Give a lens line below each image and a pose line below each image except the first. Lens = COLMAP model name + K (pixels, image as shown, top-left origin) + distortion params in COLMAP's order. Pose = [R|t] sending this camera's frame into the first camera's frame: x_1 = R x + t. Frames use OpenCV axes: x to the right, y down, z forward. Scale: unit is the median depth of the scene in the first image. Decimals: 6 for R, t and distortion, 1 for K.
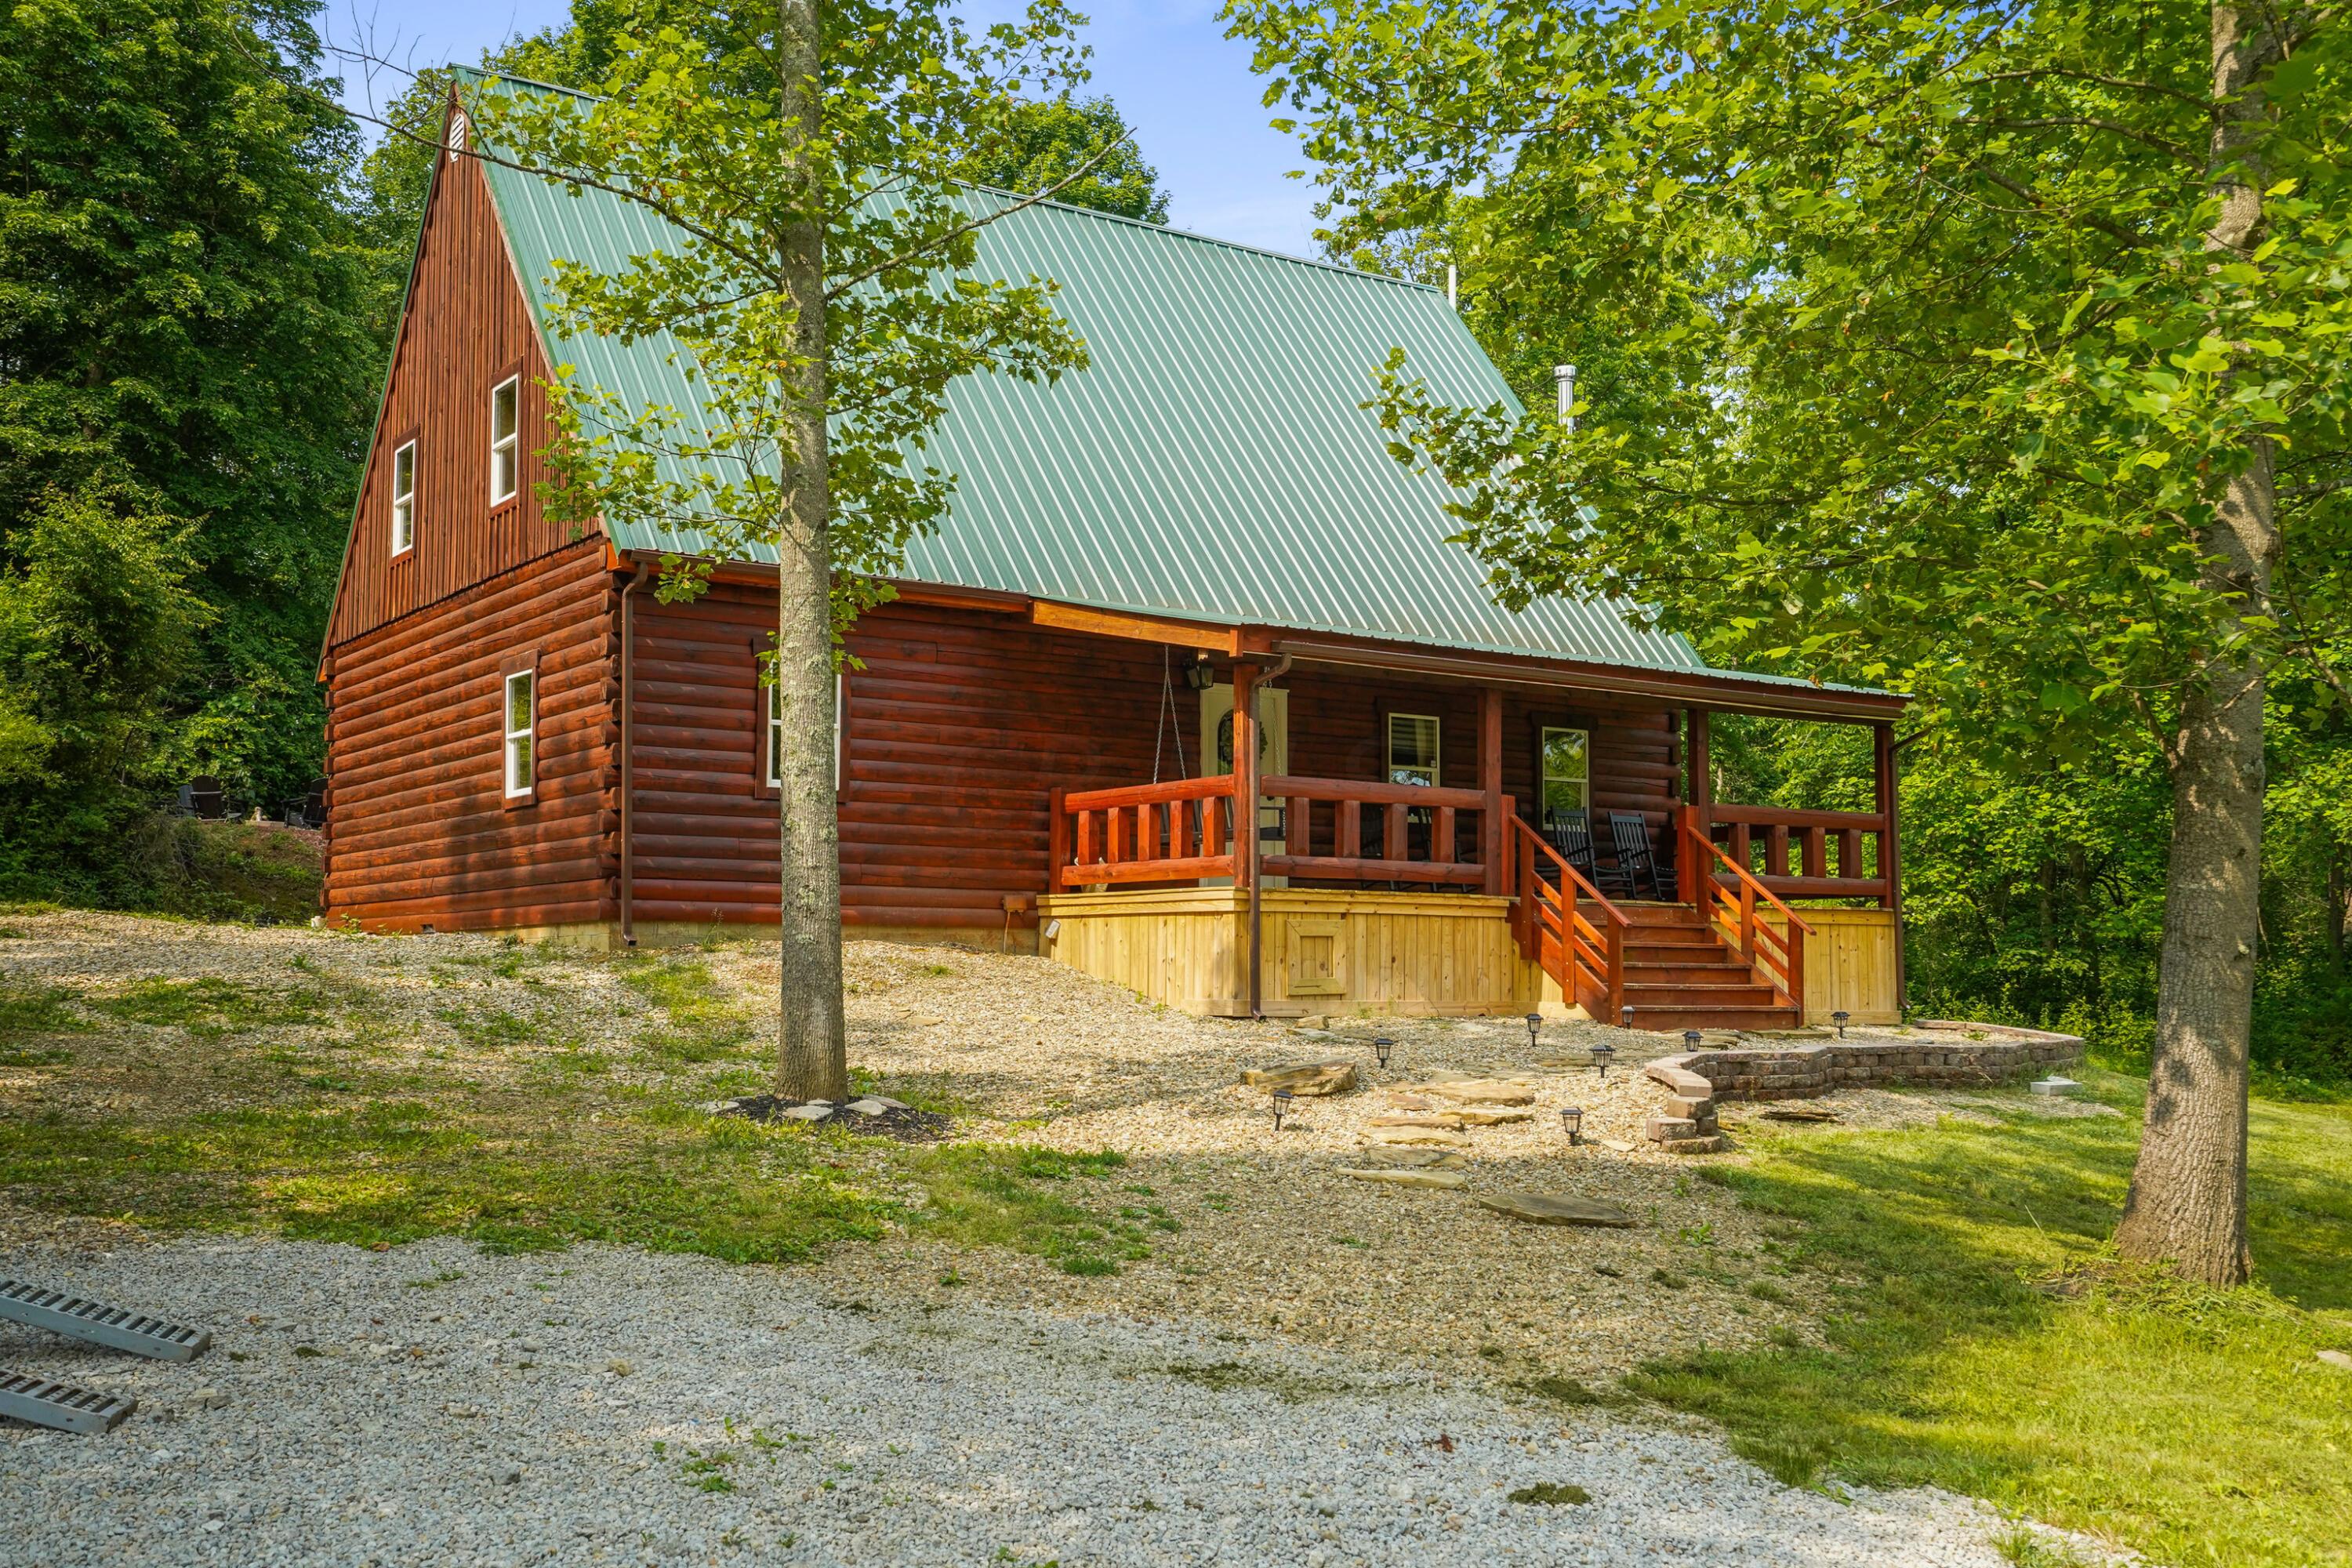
lens RADIAL K [[2512.7, 0, 1176.0], [0, 2512.7, 784.0], [0, 0, 1]] dist [0.016373, 0.002679]
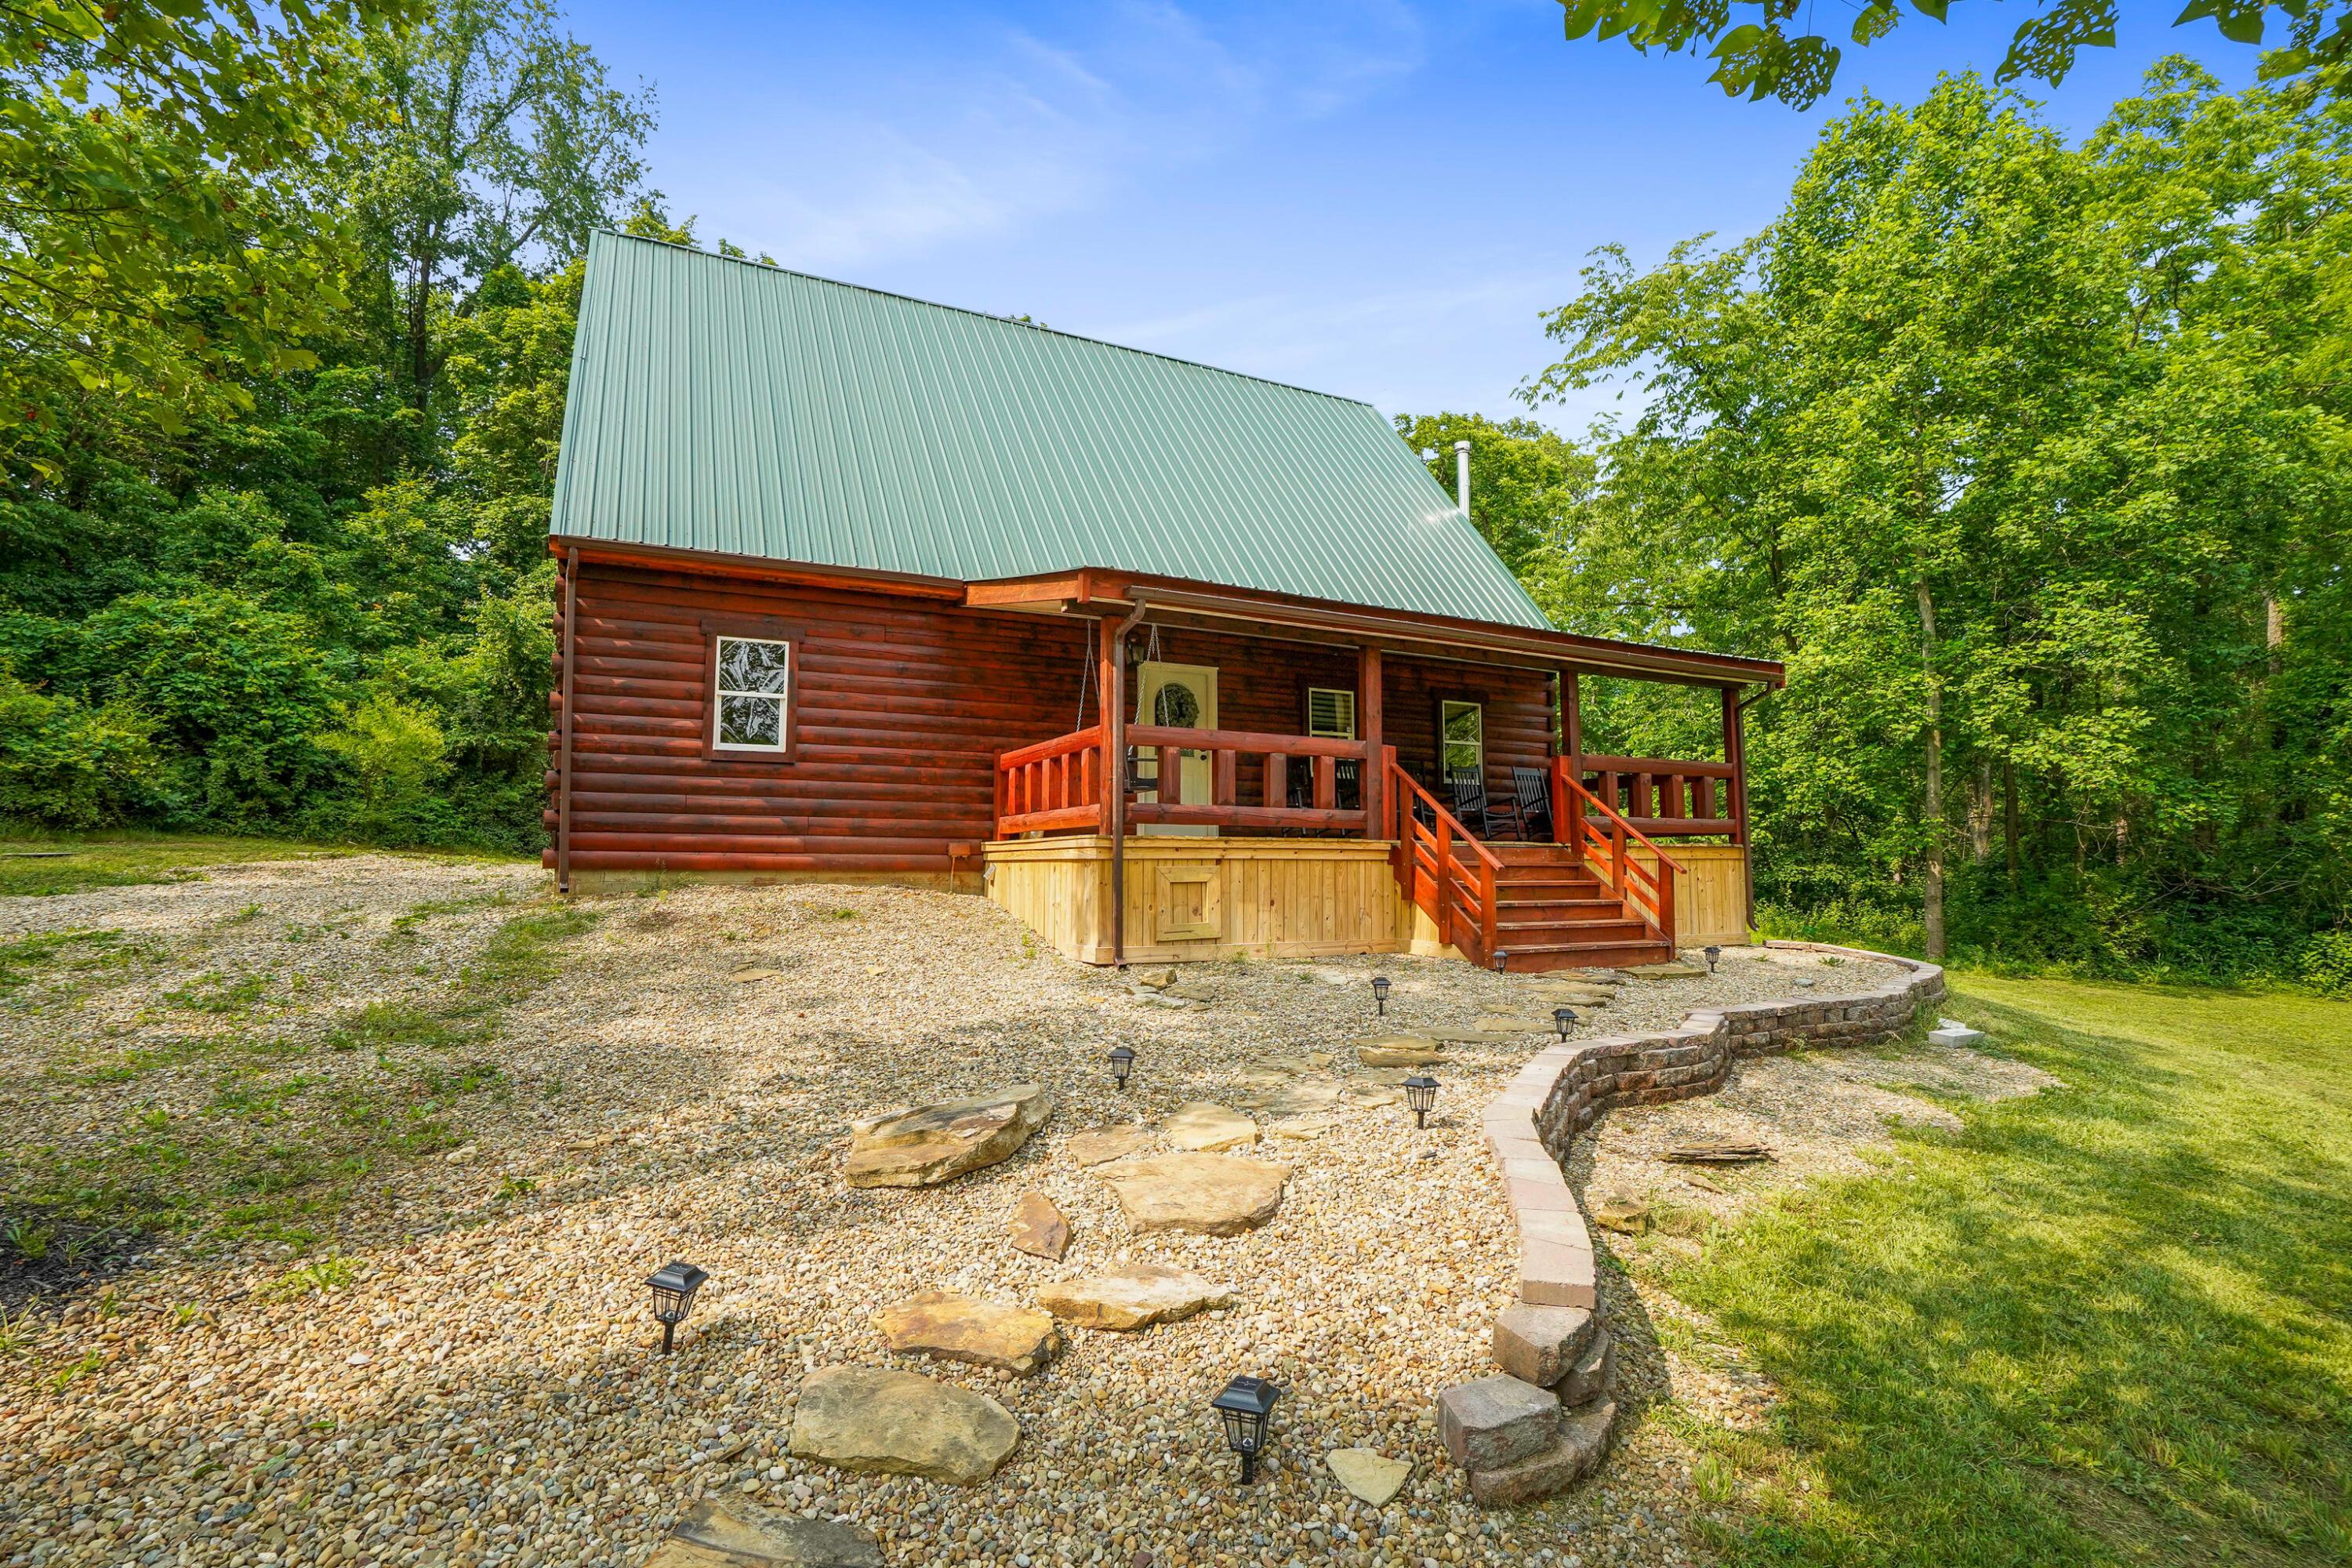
lens RADIAL K [[1144.8, 0, 1176.0], [0, 1144.8, 784.0], [0, 0, 1]] dist [-0.063491, 0.027565]
pose [[0.991132, -0.015501, -0.131975, 0.105553], [0.015793, 0.999875, 0.001166, 0.018603], [0.131940, -0.003240, 0.991252, 0.501333]]
